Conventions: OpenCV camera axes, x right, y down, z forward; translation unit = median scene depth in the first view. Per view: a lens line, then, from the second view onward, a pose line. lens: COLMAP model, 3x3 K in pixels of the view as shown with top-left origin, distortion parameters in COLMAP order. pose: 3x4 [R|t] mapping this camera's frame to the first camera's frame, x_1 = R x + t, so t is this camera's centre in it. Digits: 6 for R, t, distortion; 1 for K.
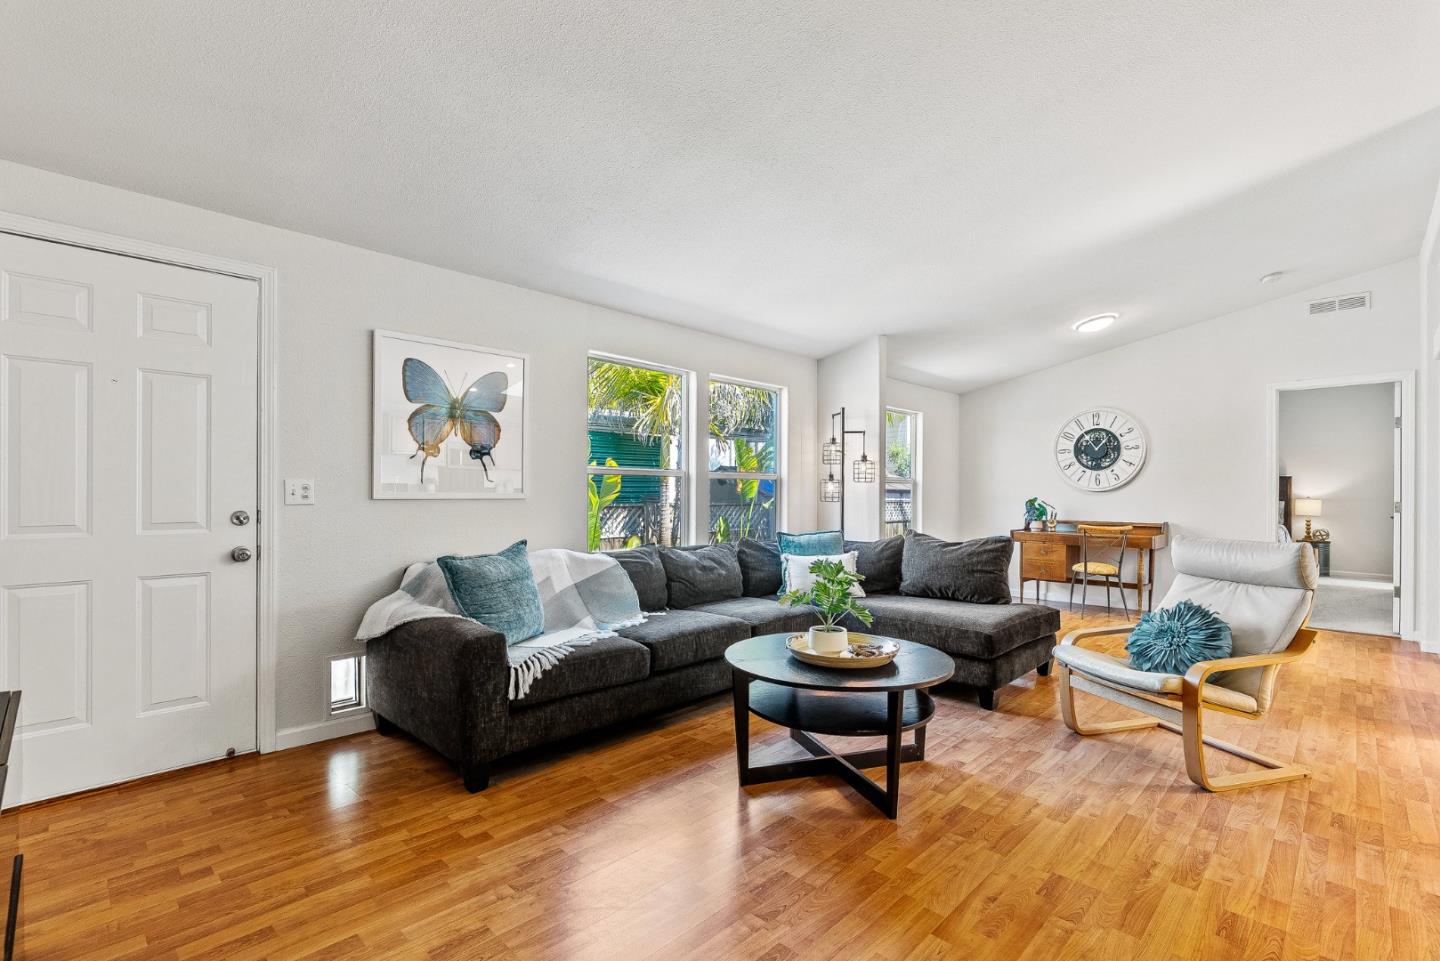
lens RADIAL K [[659.2, 0, 719.0], [0, 659.2, 488.3], [0, 0, 1]] dist [0.000303, 0.000294]
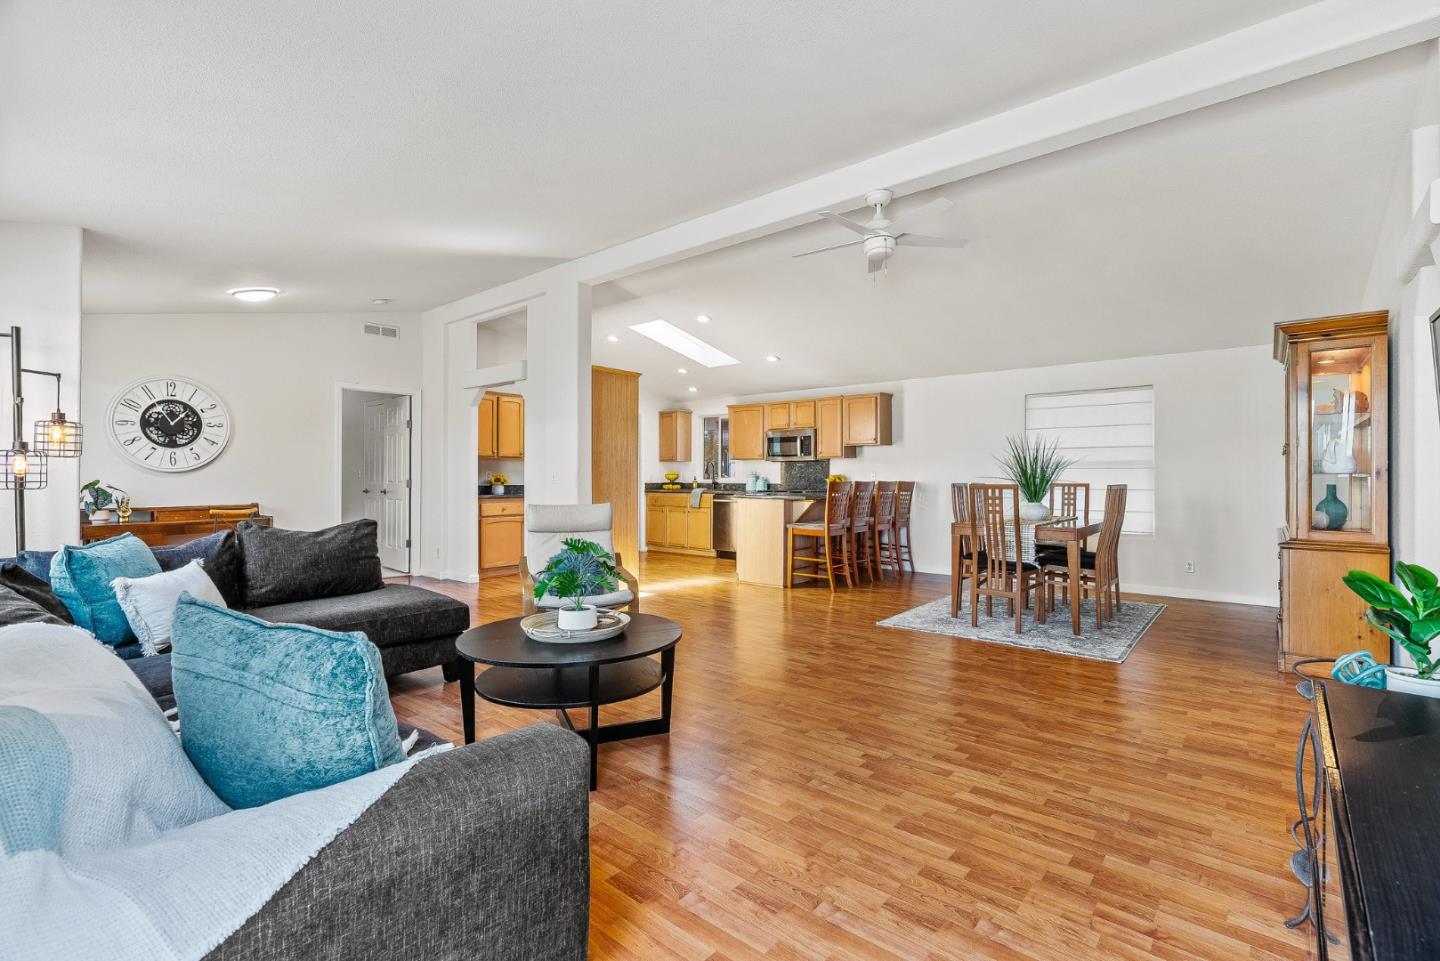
lens RADIAL K [[659.2, 0, 717.1], [0, 659.2, 474.7], [0, 0, 1]] dist [0.000303, 0.000294]
pose [[-0.069189, -0.002650, 0.997600, -0.350590], [-0.006163, 0.999979, 0.002228, 0.001746], [-0.997585, -0.005994, -0.069204, 0.347564]]
